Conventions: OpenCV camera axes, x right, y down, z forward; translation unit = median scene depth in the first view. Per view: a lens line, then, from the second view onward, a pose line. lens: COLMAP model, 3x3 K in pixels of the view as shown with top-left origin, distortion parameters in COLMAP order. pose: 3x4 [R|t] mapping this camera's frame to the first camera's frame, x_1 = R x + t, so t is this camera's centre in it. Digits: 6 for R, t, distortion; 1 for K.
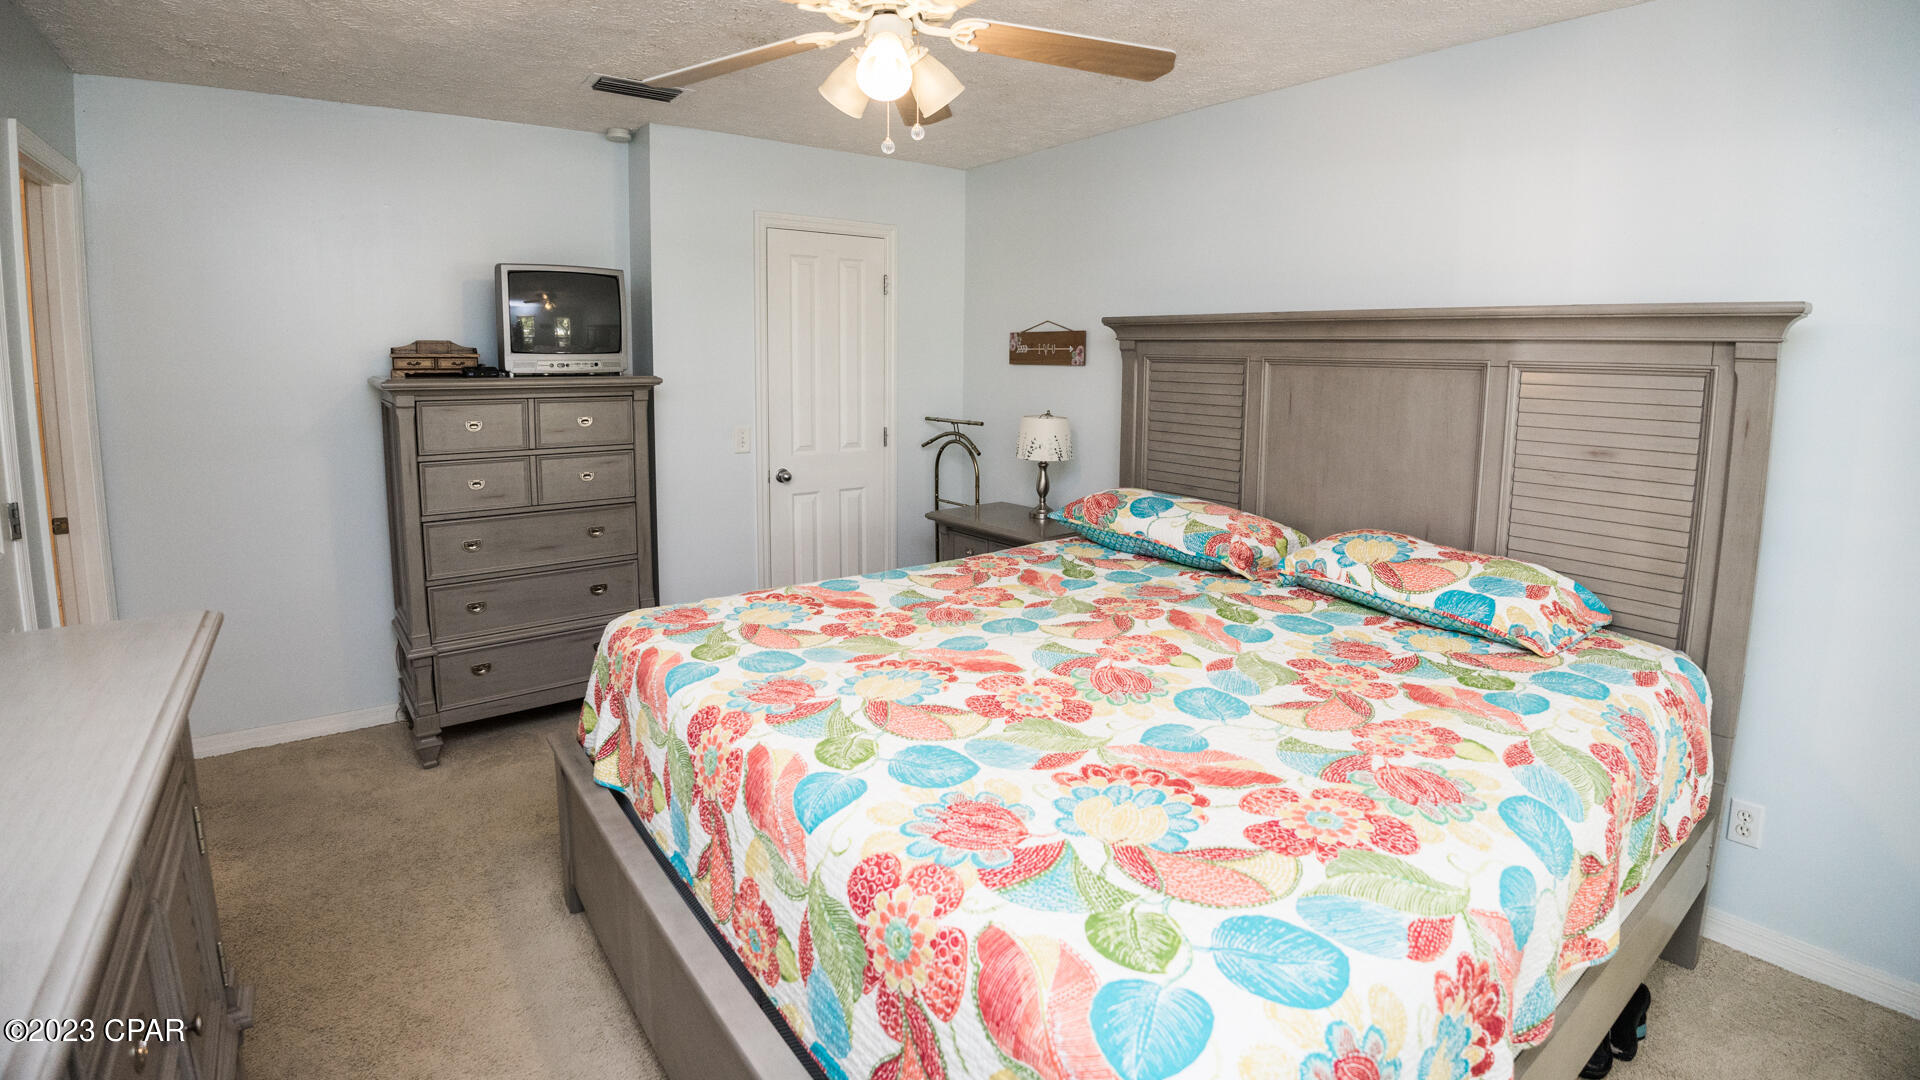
lens RADIAL K [[873.8, 0, 962.8], [0, 873.8, 541.2], [0, 0, 1]] dist [-0.077920, 0.009804]
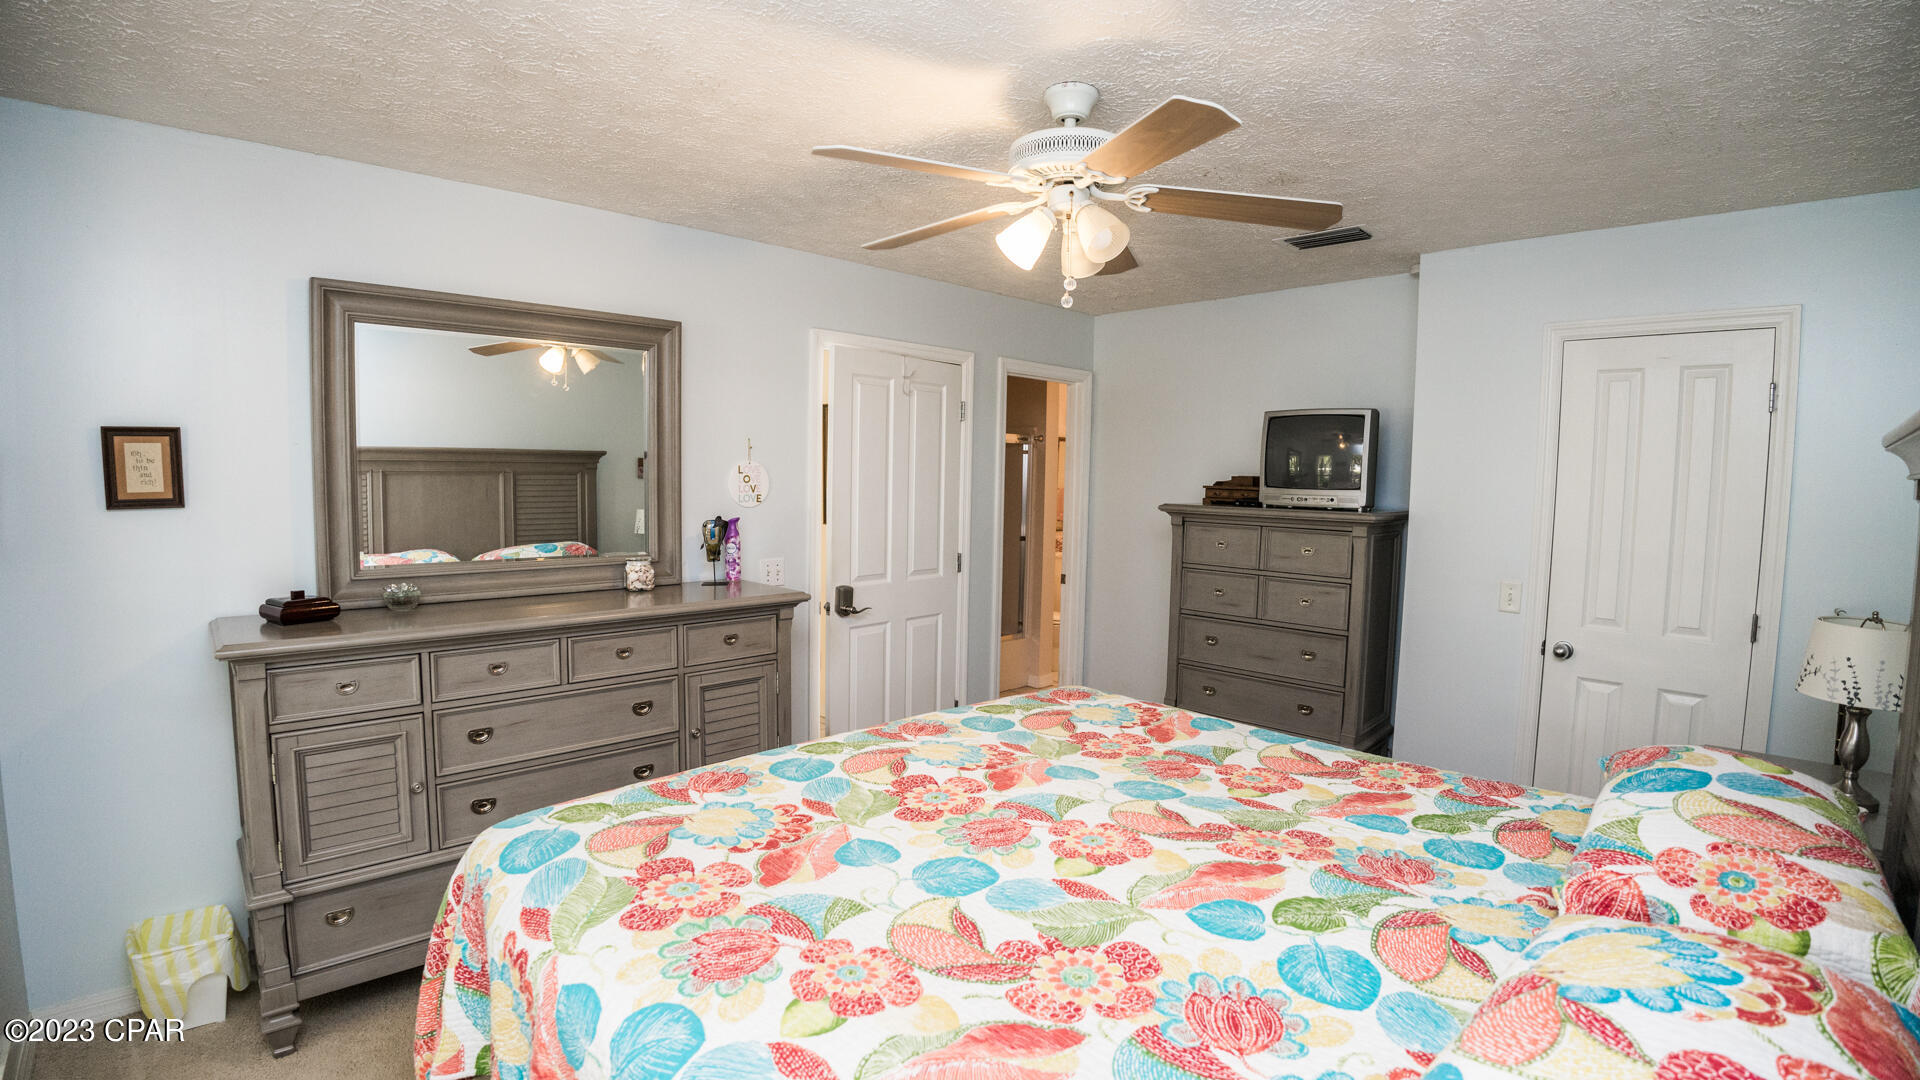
lens RADIAL K [[902.8, 0, 956.5], [0, 902.8, 559.3], [0, 0, 1]] dist [-0.083887, -0.000168]
pose [[0.088092, 0.083656, -0.992593, 1.096799], [-0.225355, 0.972306, 0.061946, -0.171678], [0.970286, 0.218229, 0.104505, 0.791919]]
